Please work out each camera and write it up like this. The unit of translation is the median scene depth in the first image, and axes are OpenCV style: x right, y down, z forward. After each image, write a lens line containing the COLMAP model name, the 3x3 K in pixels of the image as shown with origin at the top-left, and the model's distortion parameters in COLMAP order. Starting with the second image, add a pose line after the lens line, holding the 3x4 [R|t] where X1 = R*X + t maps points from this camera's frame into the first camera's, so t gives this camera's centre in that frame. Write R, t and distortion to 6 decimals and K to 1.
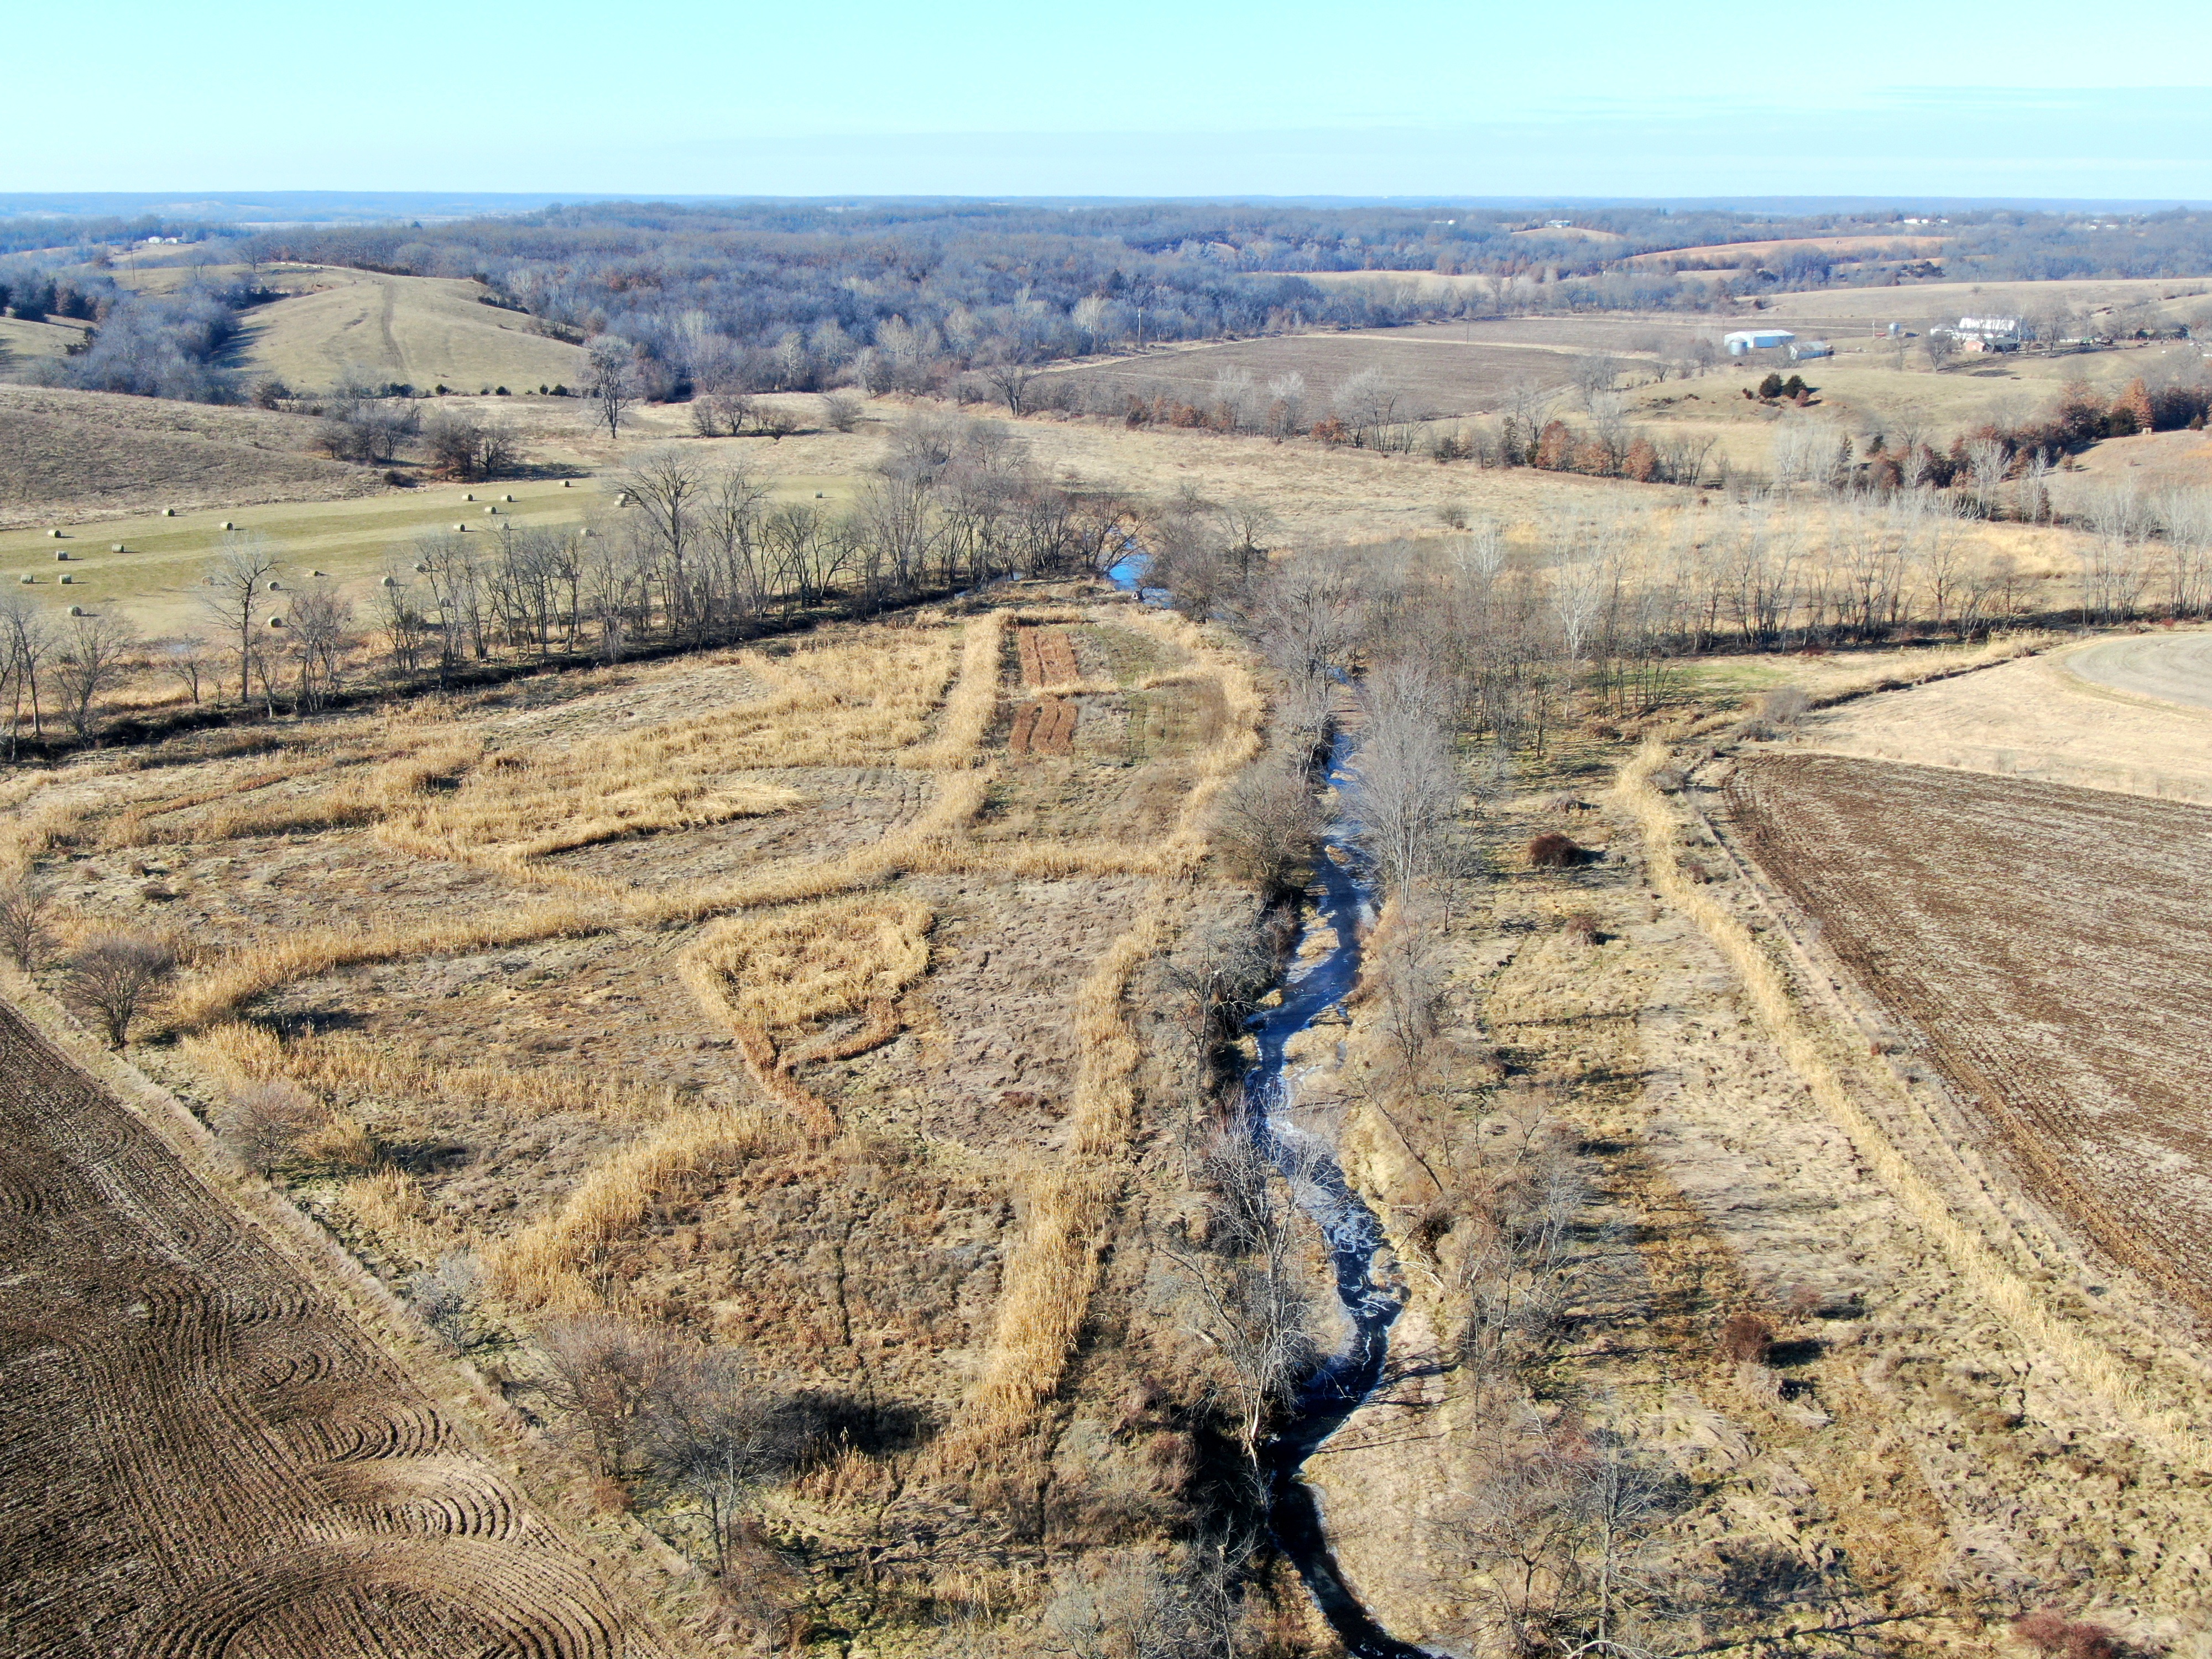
lens RADIAL K [[2654.0, 0, 1105.8], [0, 2654.0, 826.3], [0, 0, 1]] dist [0.026217, 0.000000]
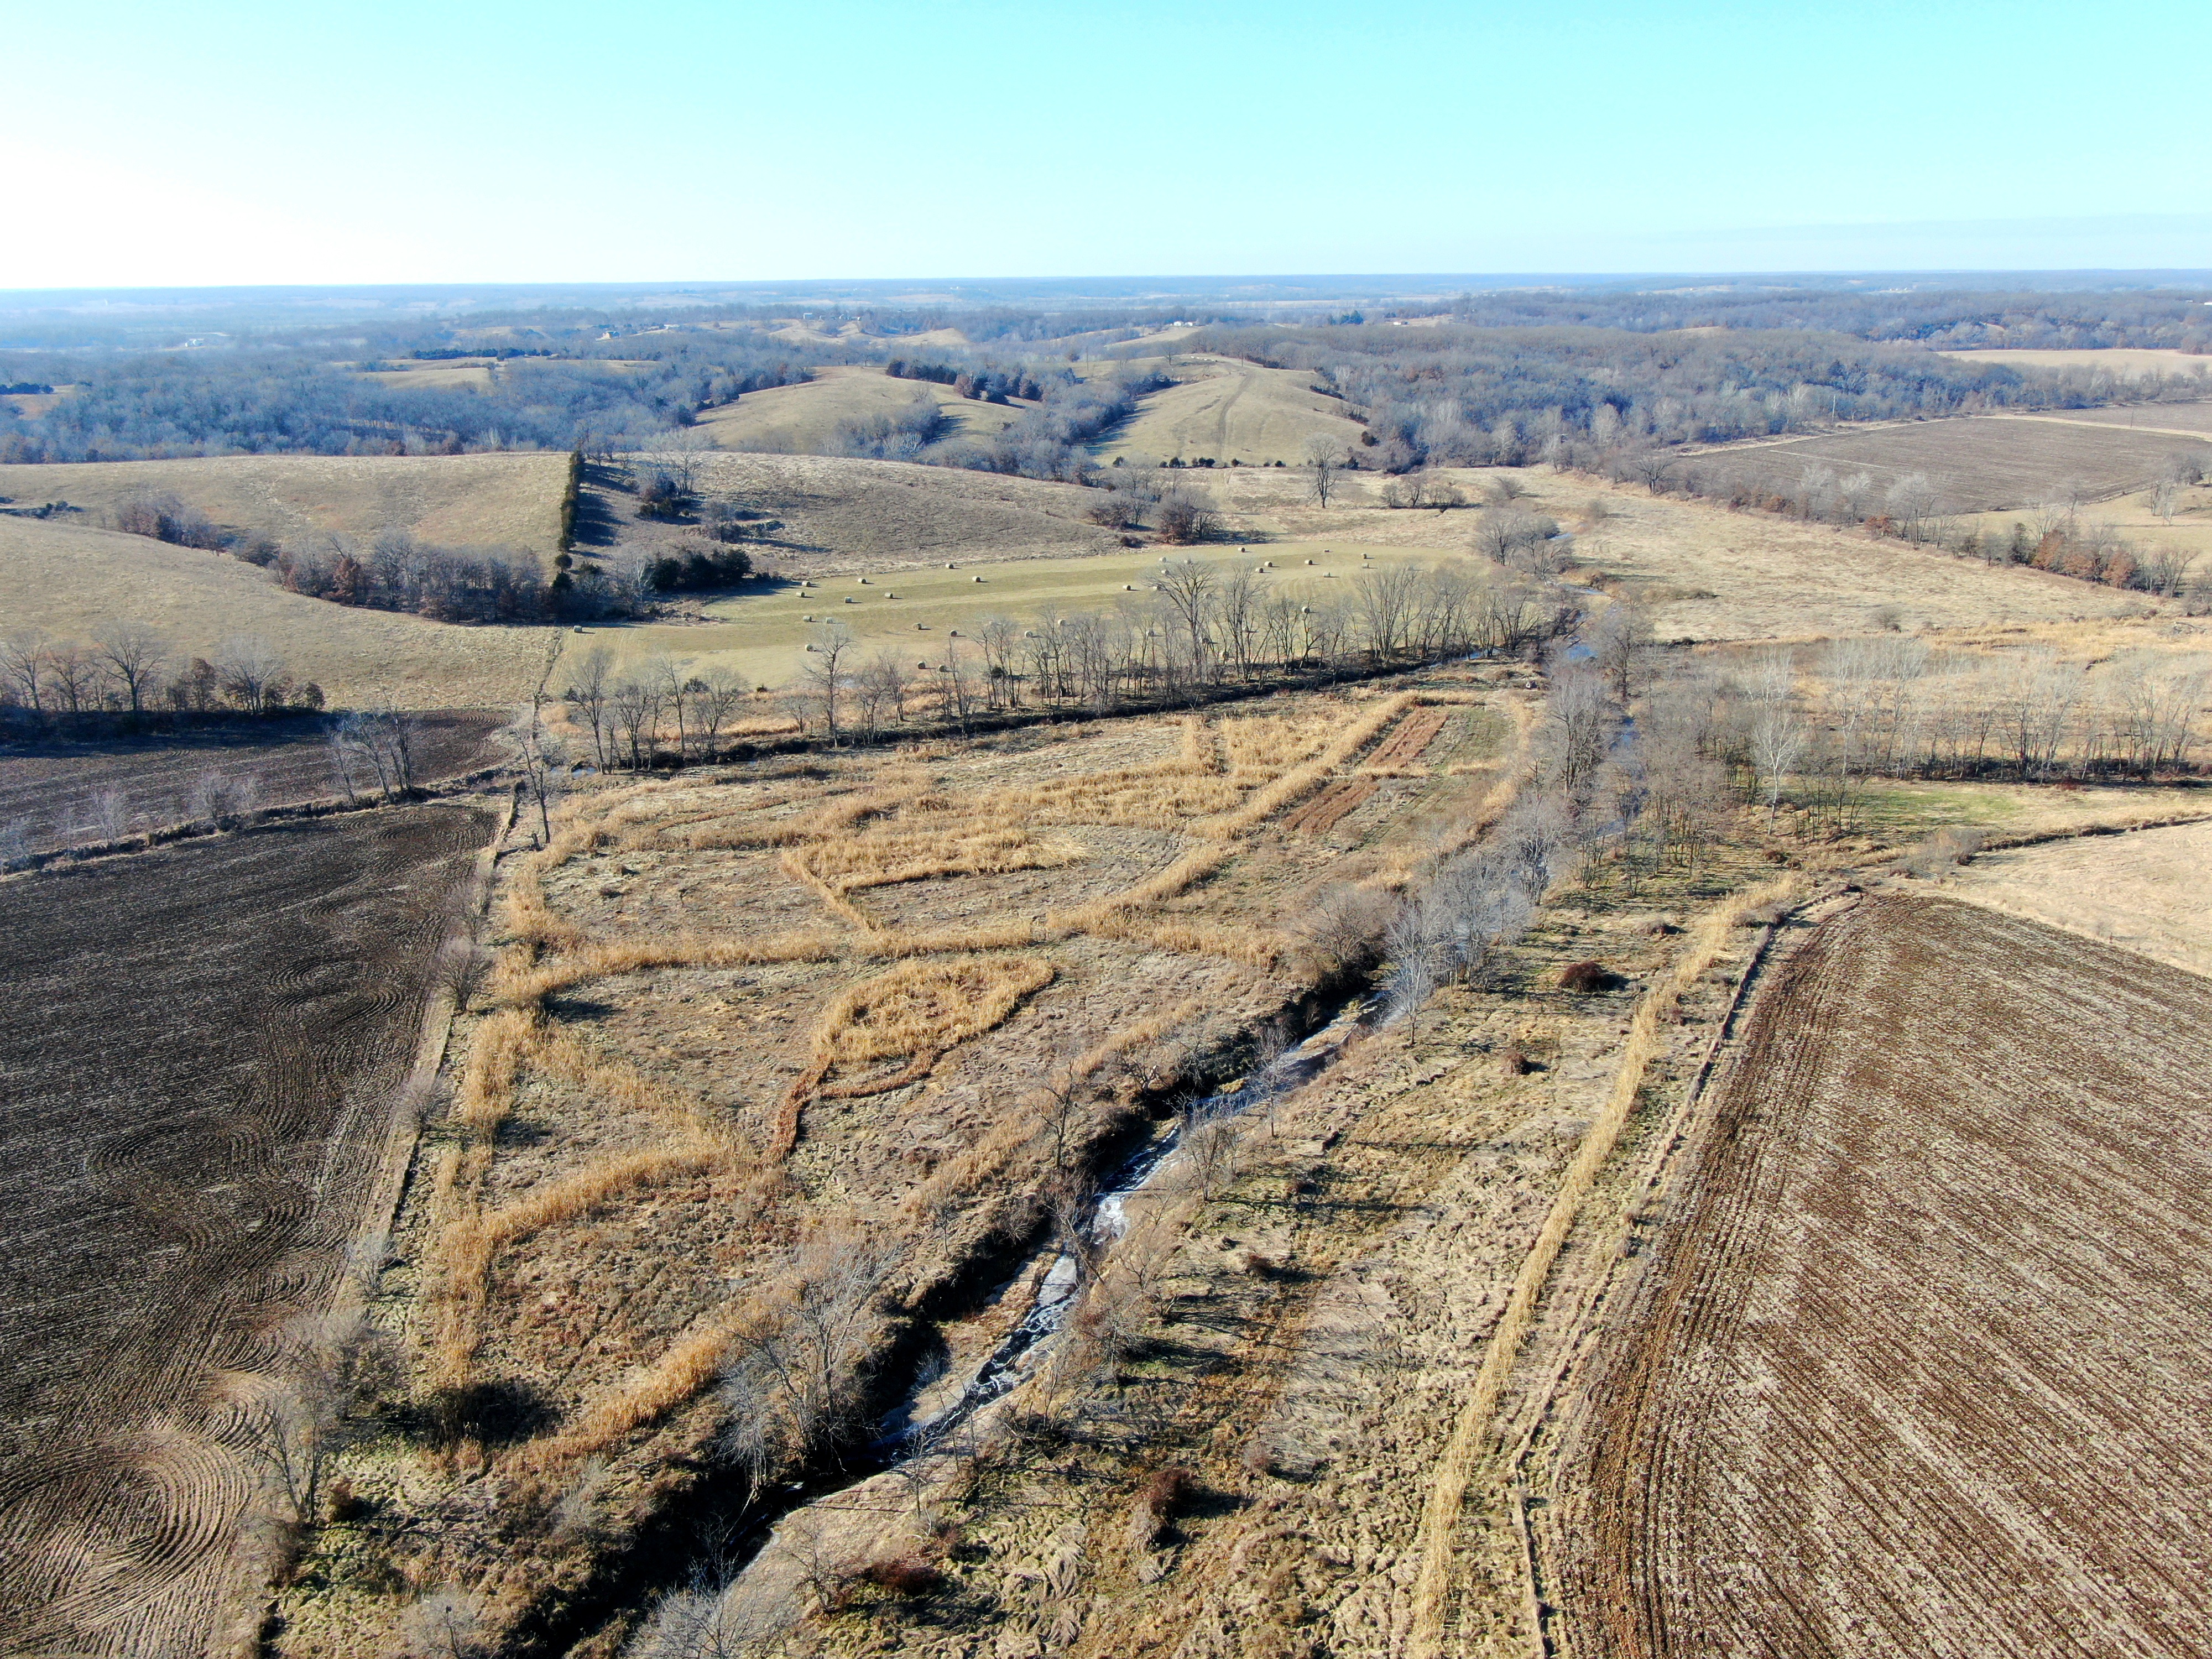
lens RADIAL K [[1950.6, 0, 1111.0], [0, 1950.6, 829.7], [0, 0, 1]] dist [0.007067, -0.016958]
pose [[0.918247, 0.098920, -0.383455, 0.283176], [-0.080899, 0.994737, 0.062885, -0.089100], [0.387657, -0.026723, 0.921416, 0.082958]]
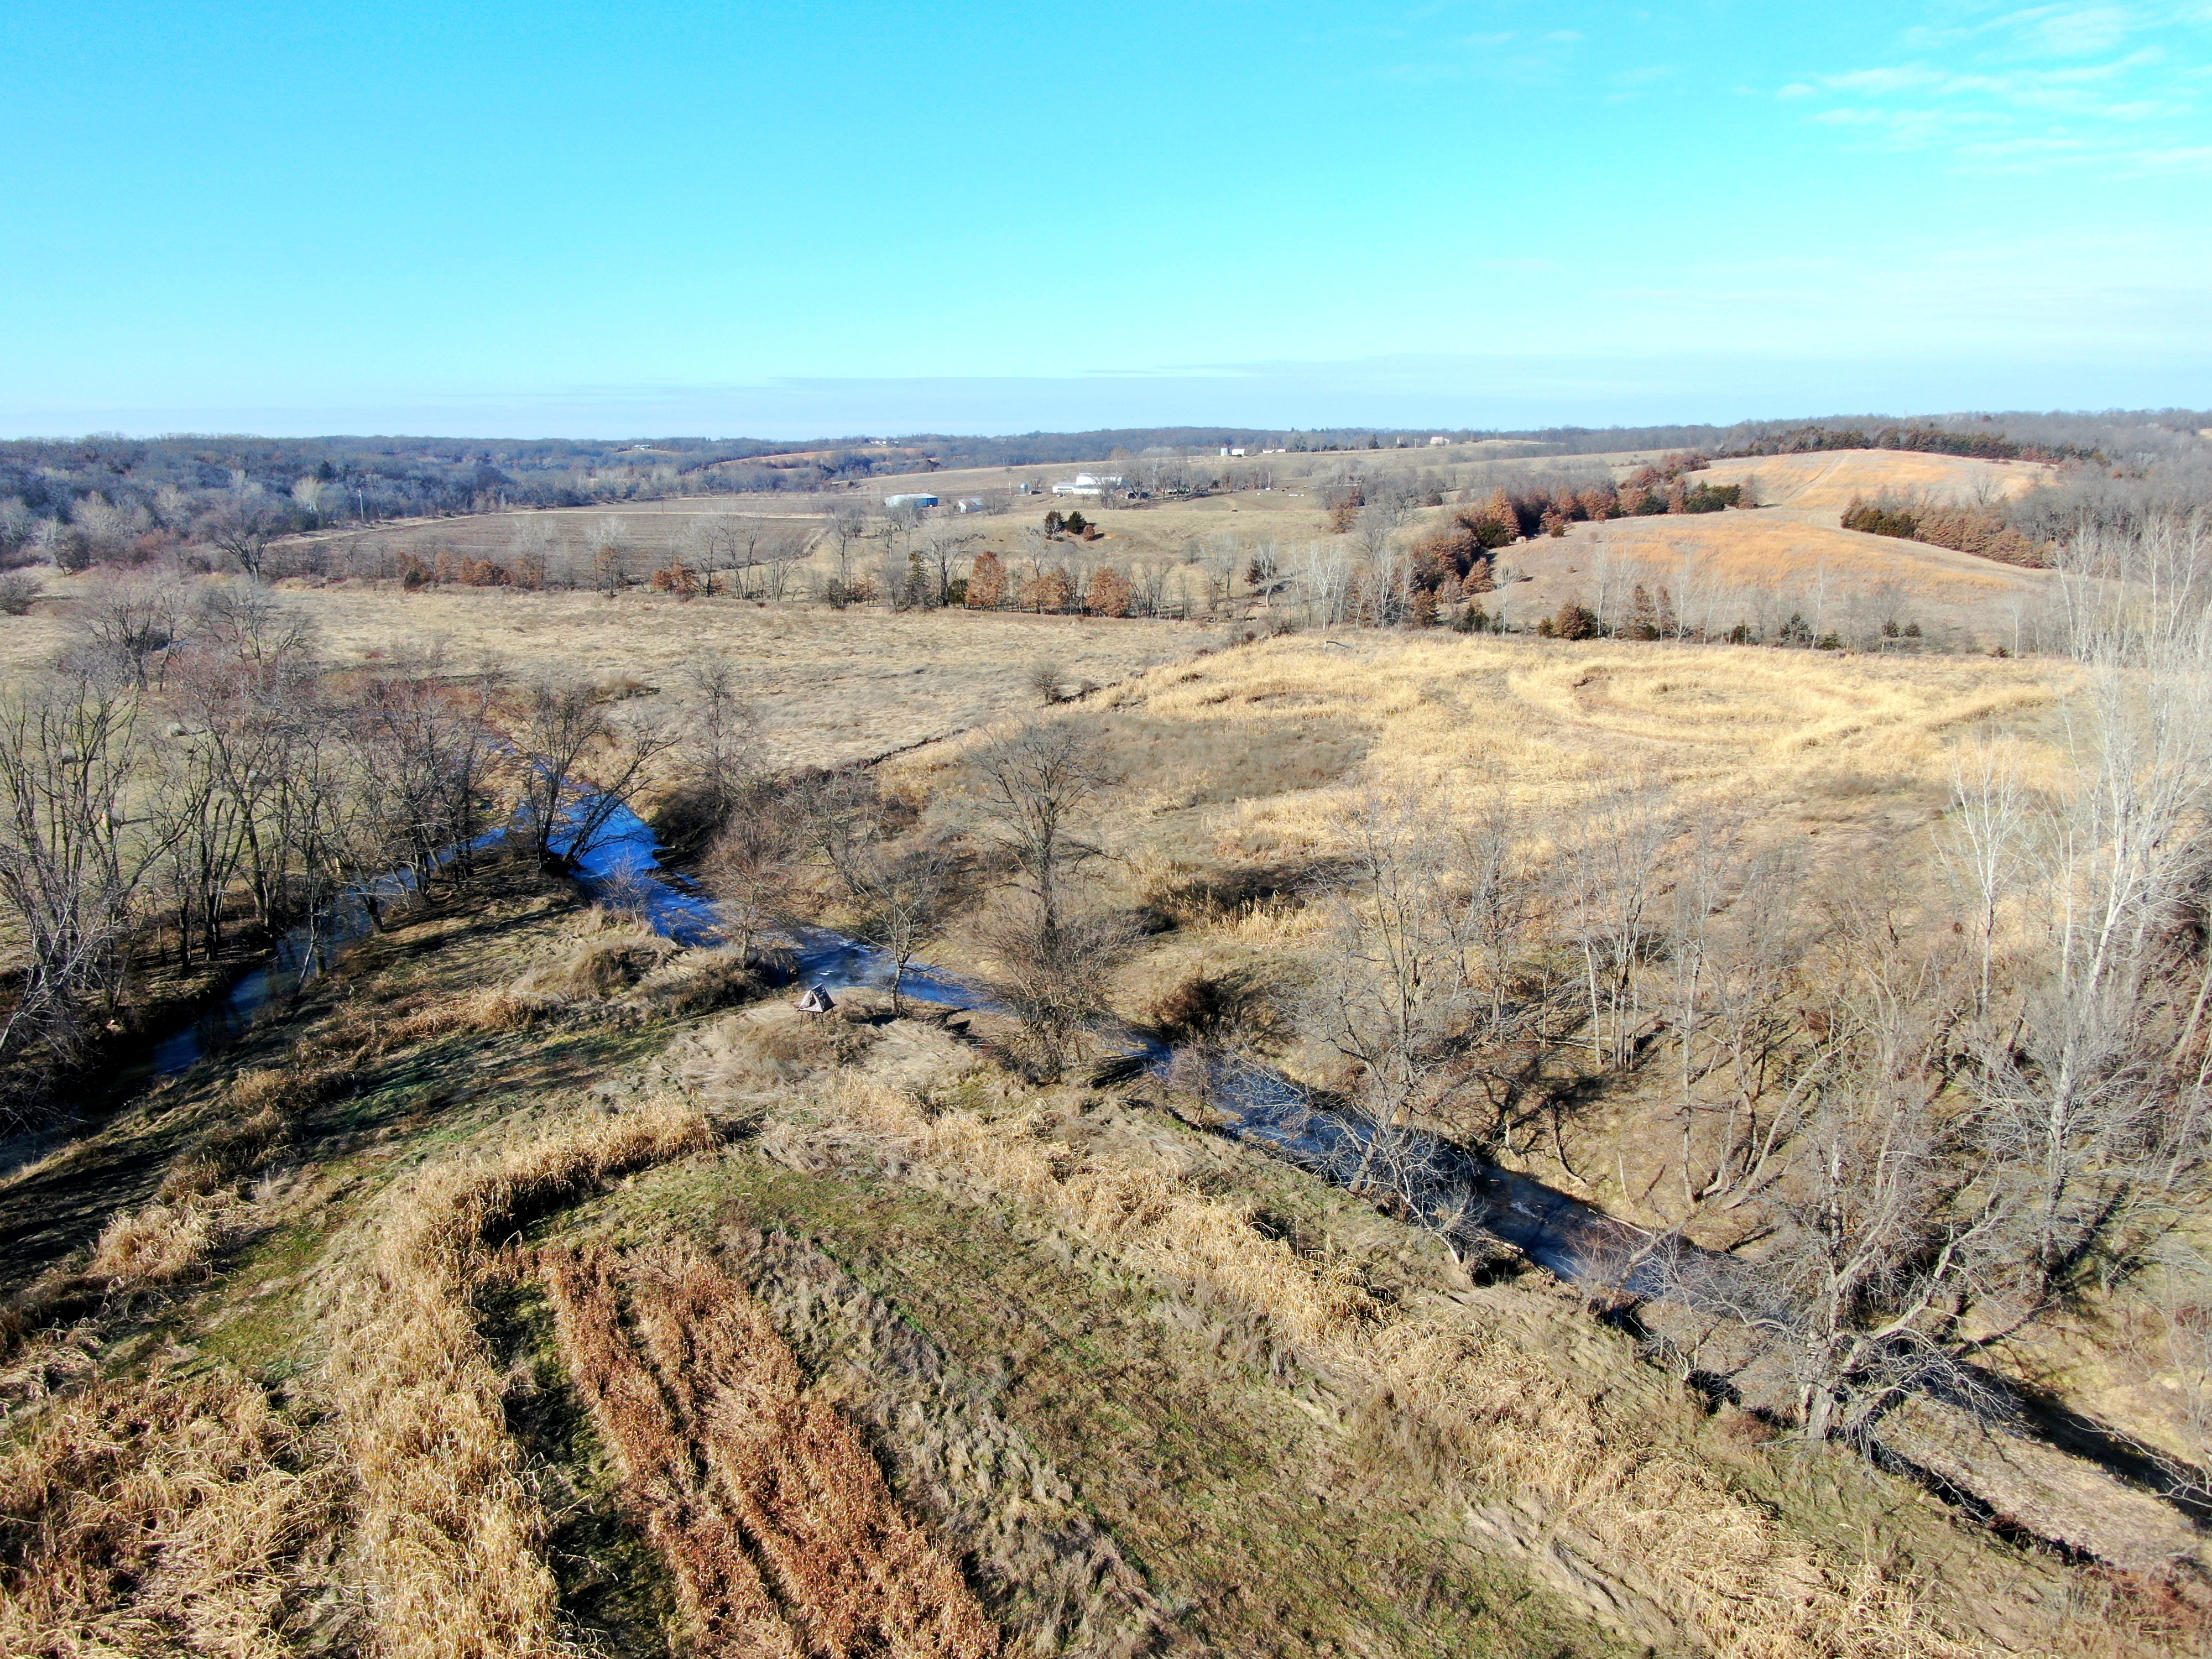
lens RADIAL K [[1599.3, 0, 1100.6], [0, 1599.3, 817.6], [0, 0, 1]] dist [-0.023148, 0.011929]
pose [[0.891962, -0.112208, 0.437964, -0.065793], [0.114726, 0.993179, 0.020804, -0.161174], [-0.437311, 0.031689, 0.898752, 1.144725]]
